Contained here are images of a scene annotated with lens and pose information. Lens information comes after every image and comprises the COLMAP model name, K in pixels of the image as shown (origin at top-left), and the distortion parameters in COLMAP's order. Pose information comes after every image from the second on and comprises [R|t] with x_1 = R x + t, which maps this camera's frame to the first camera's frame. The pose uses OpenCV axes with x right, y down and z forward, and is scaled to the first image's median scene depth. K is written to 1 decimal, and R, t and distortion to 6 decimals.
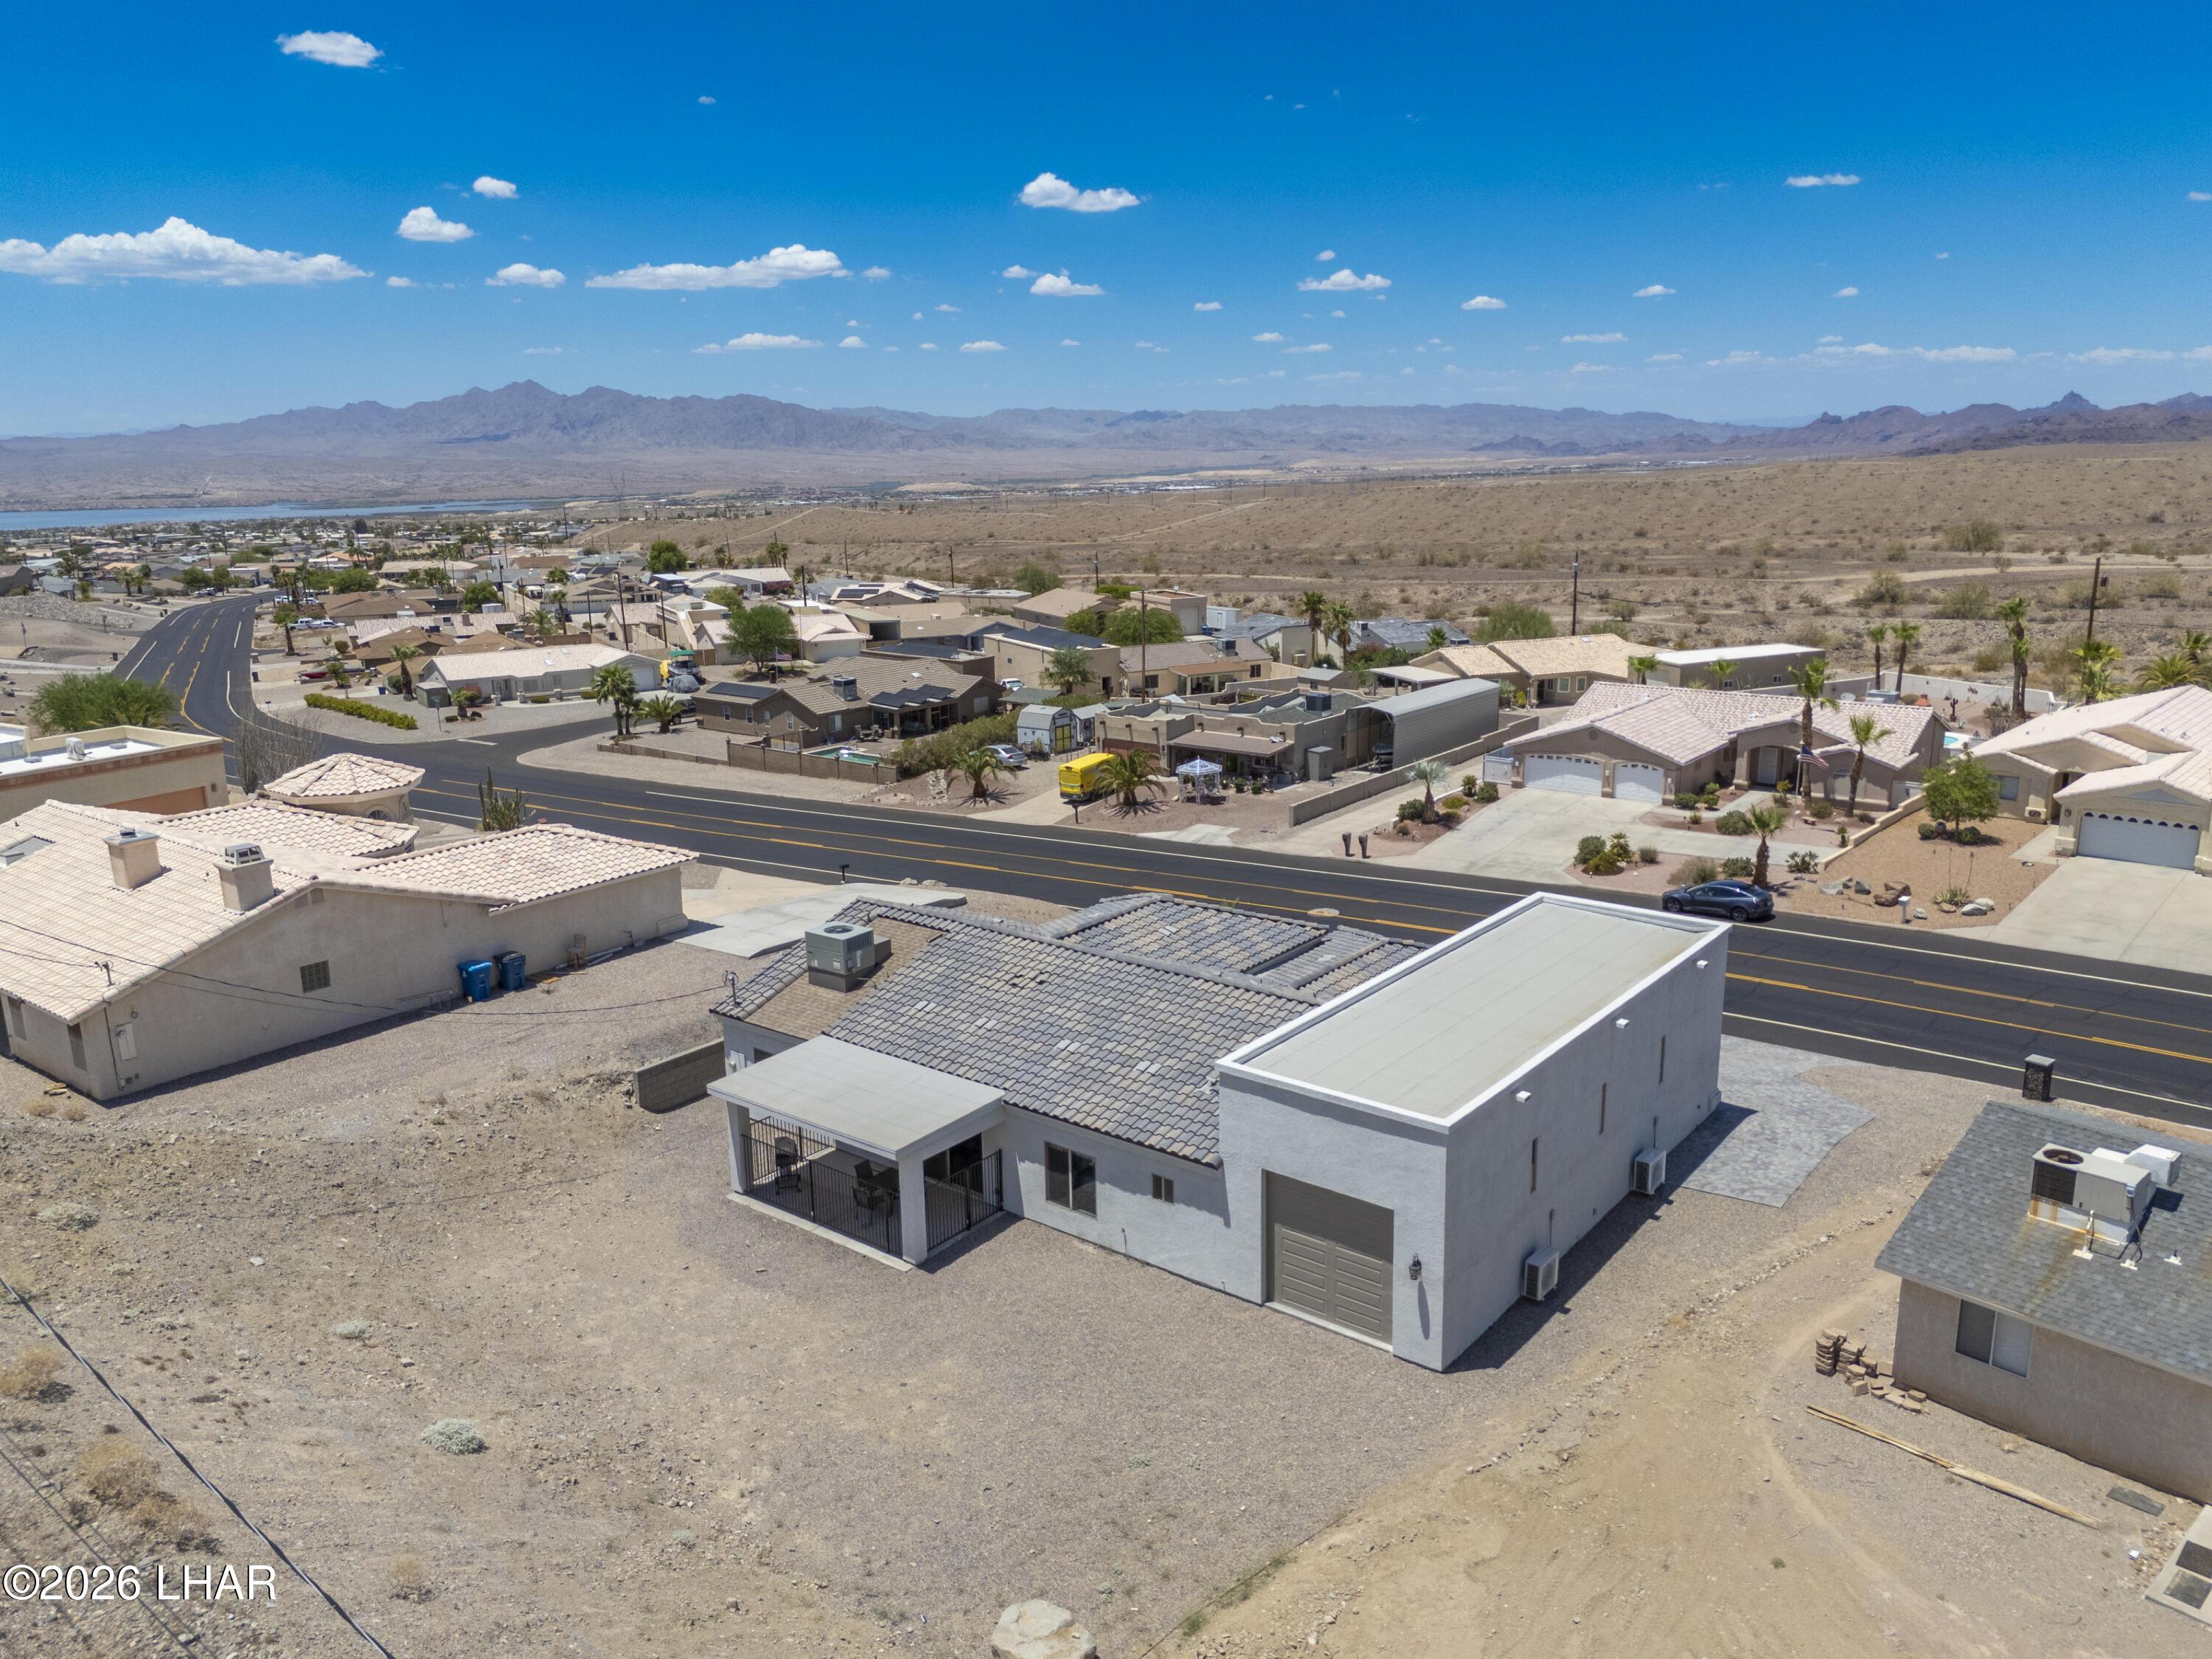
lens RADIAL K [[1635.9, 0, 1109.5], [0, 1635.9, 824.5], [0, 0, 1]] dist [0.069016, -0.061864]
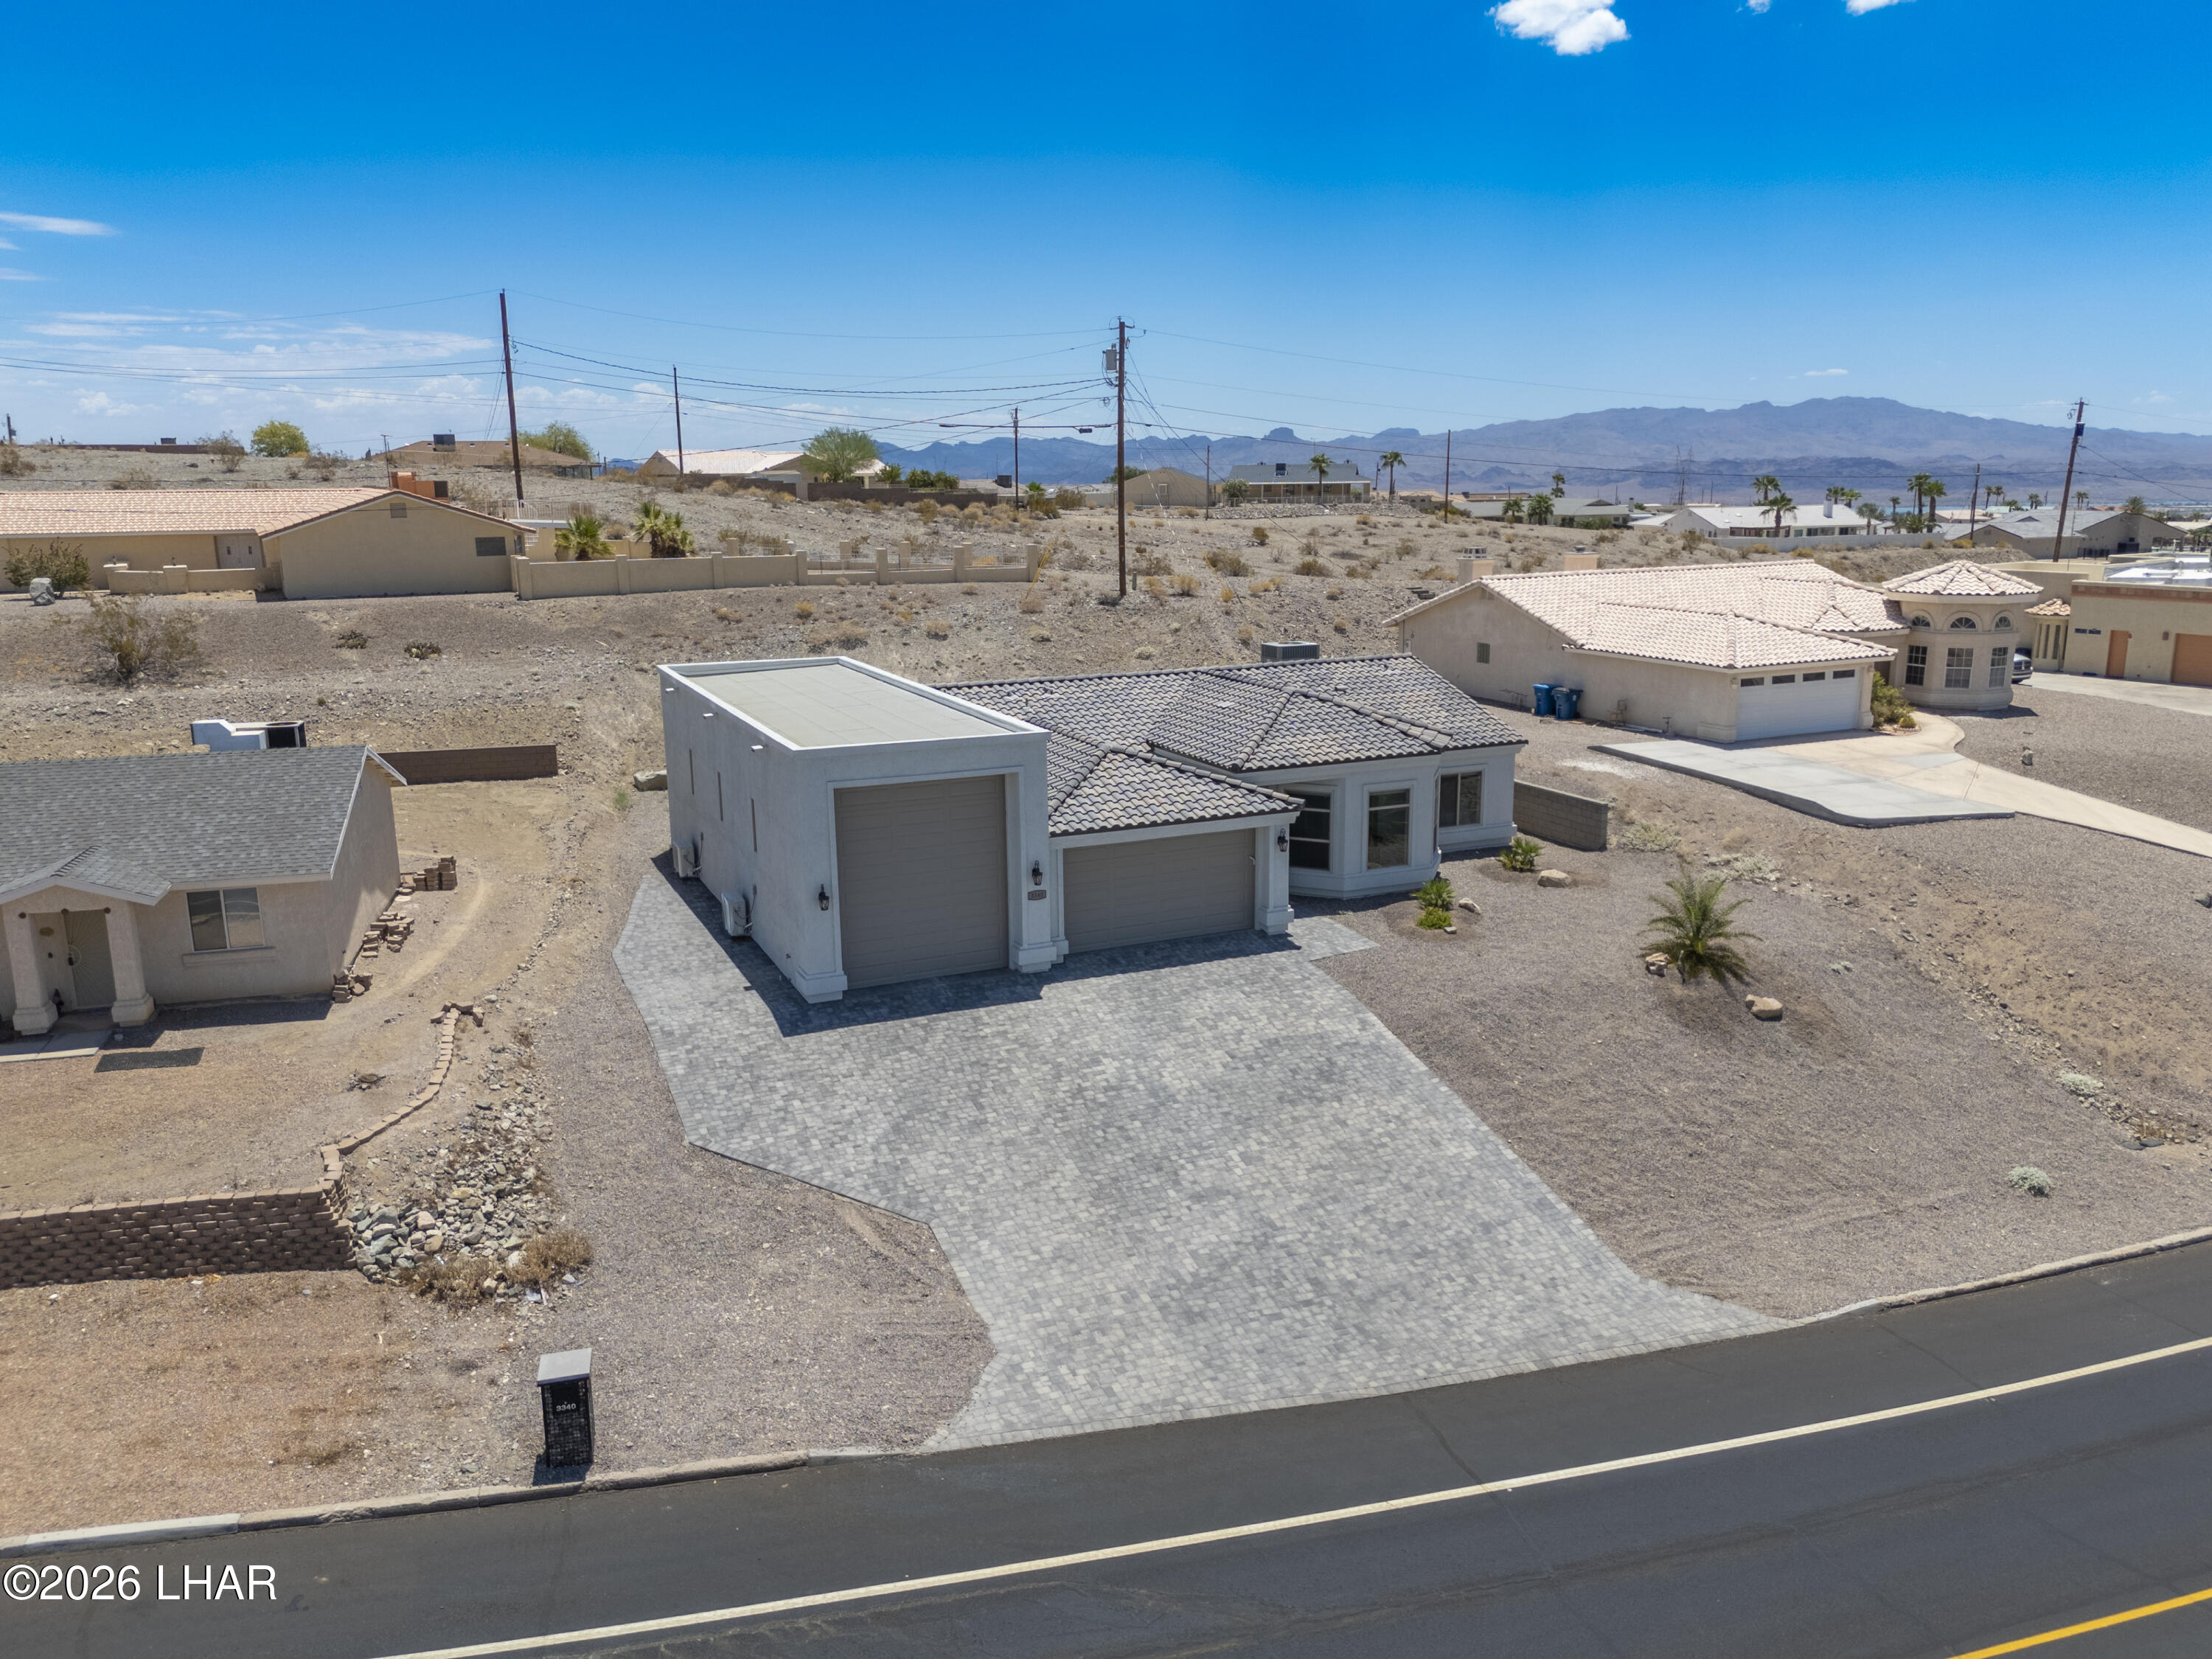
lens RADIAL K [[1631.4, 0, 1113.8], [0, 1631.4, 827.3], [0, 0, 1]] dist [0.077053, -0.075354]
pose [[-0.462863, 0.206807, -0.861968, 0.876007], [-0.186163, 0.928039, 0.322625, -0.158145], [0.866661, 0.309798, -0.391055, 1.307996]]
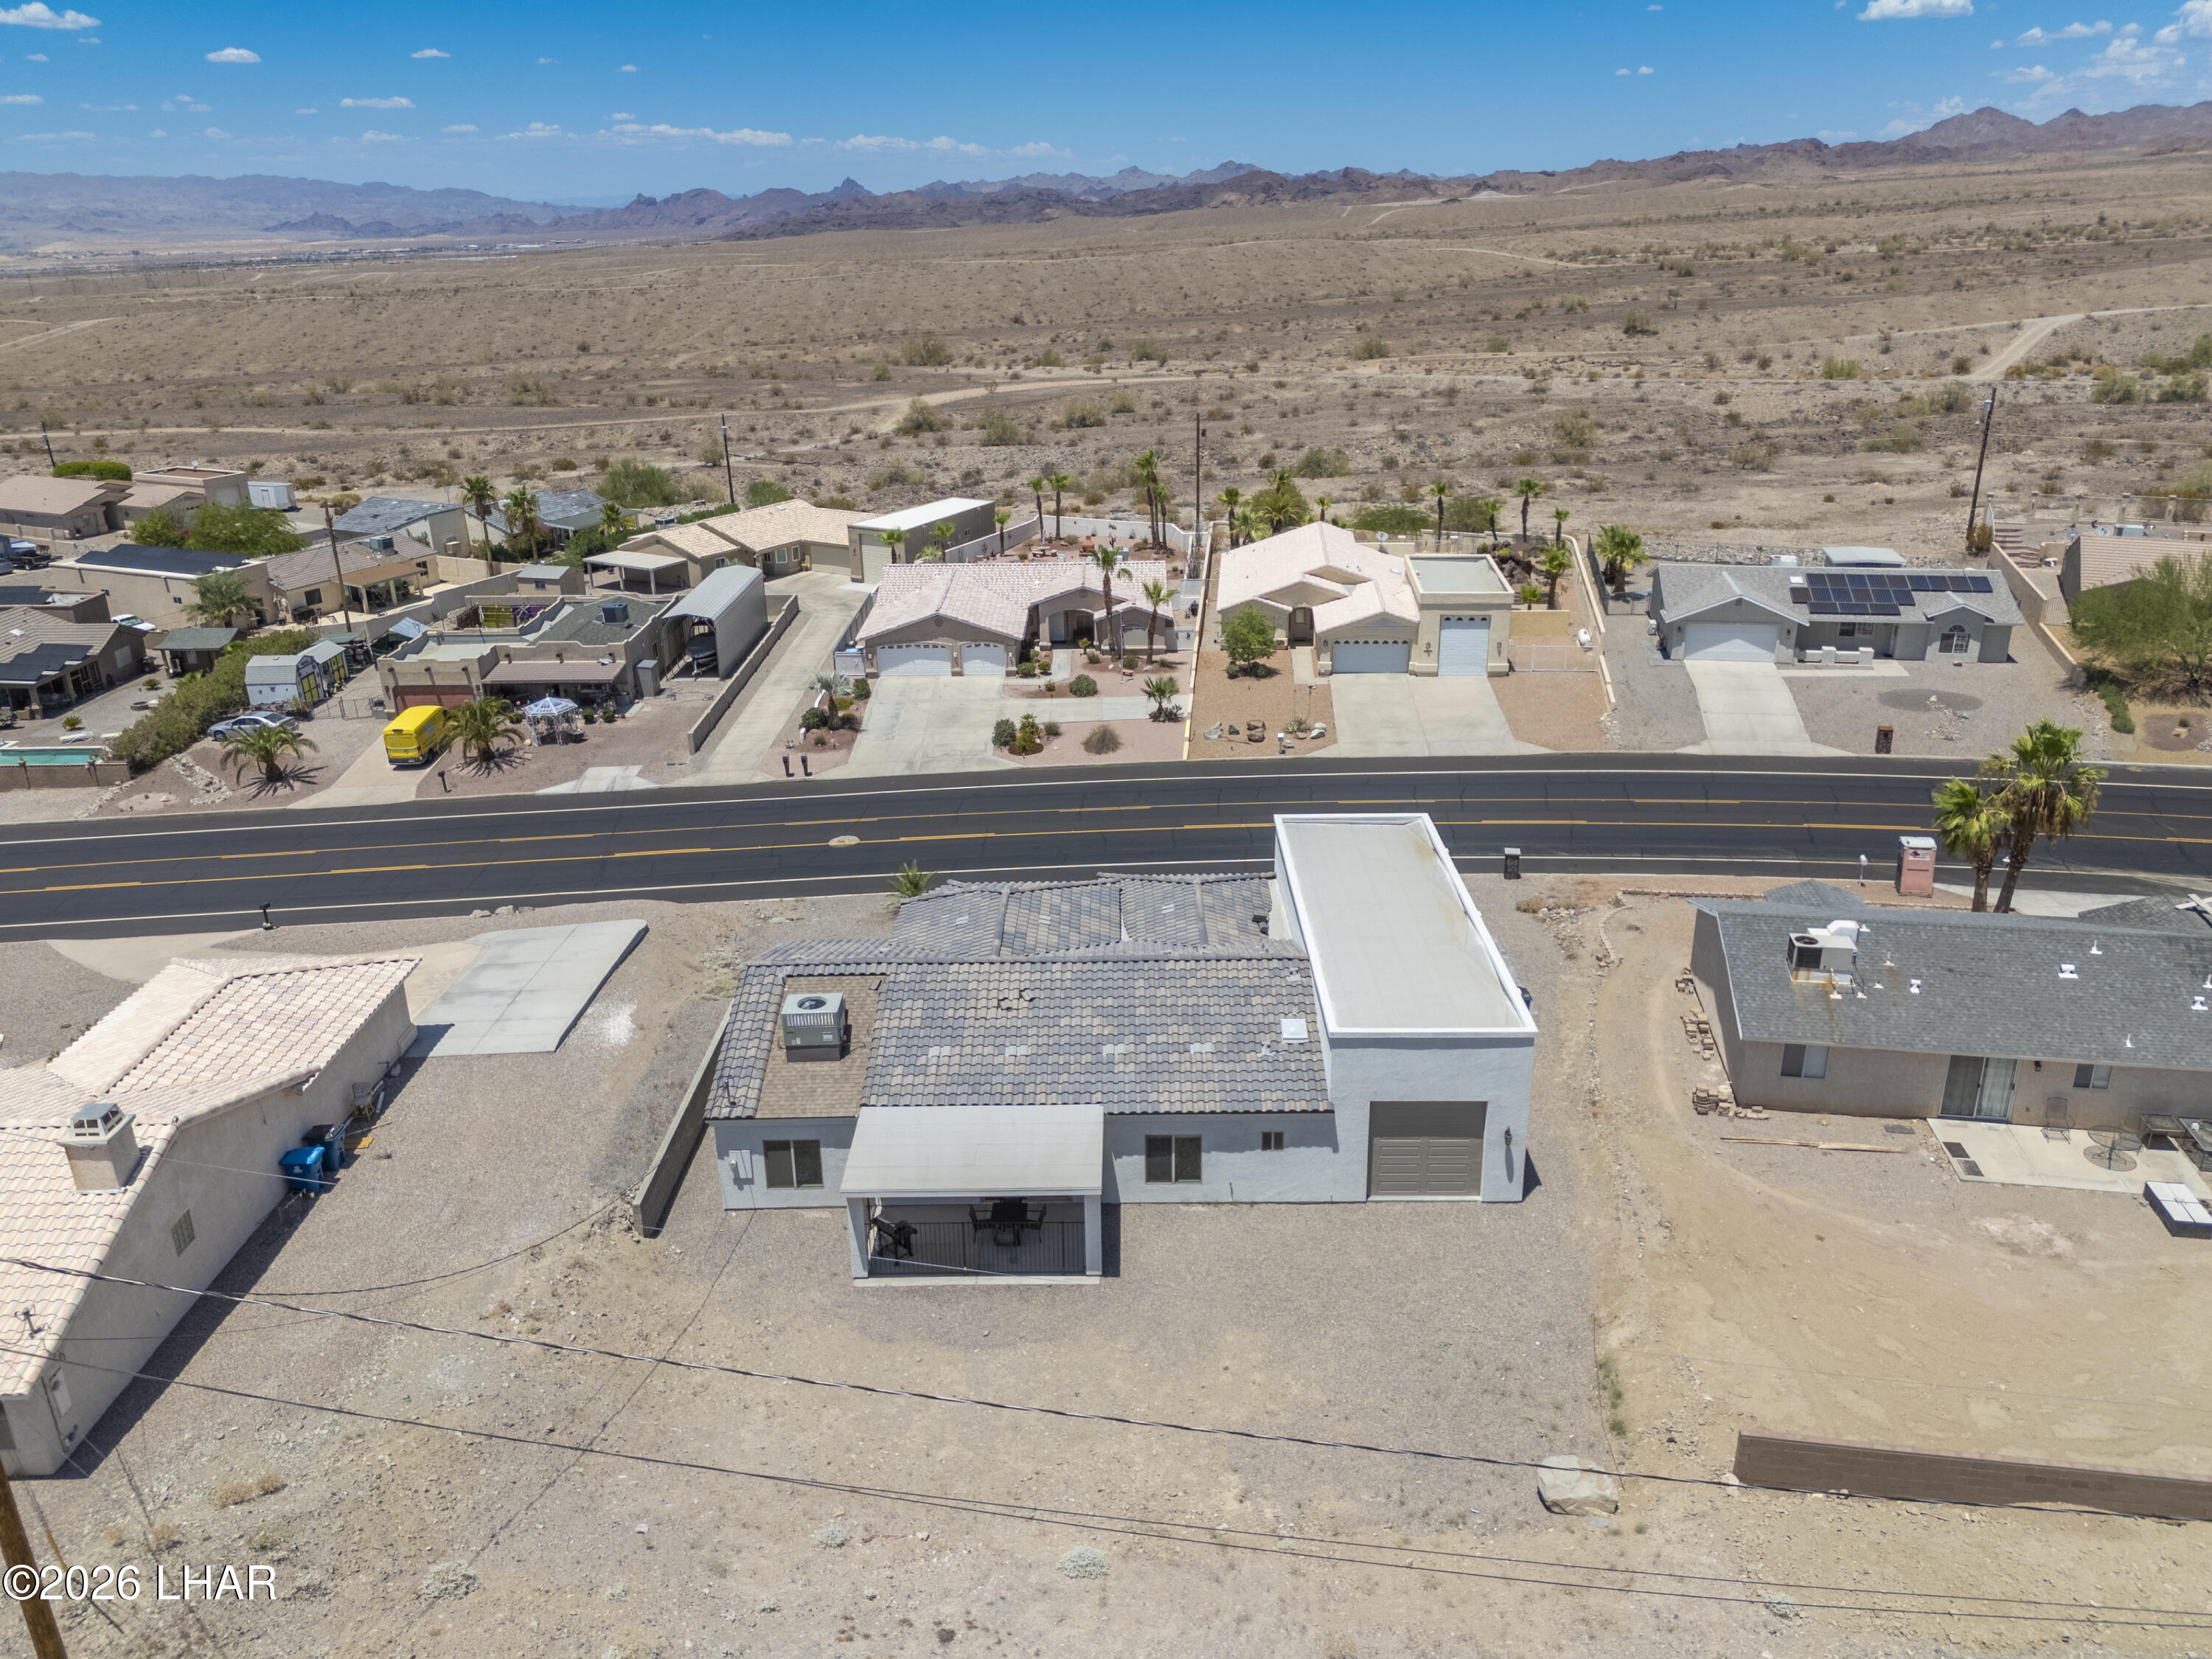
lens RADIAL K [[1631.4, 0, 1113.8], [0, 1631.4, 827.3], [0, 0, 1]] dist [0.077053, -0.075354]
pose [[0.789158, -0.216210, 0.574876, -0.541847], [0.143871, 0.975023, 0.169206, -0.174586], [-0.597102, -0.050822, 0.800554, 0.080944]]
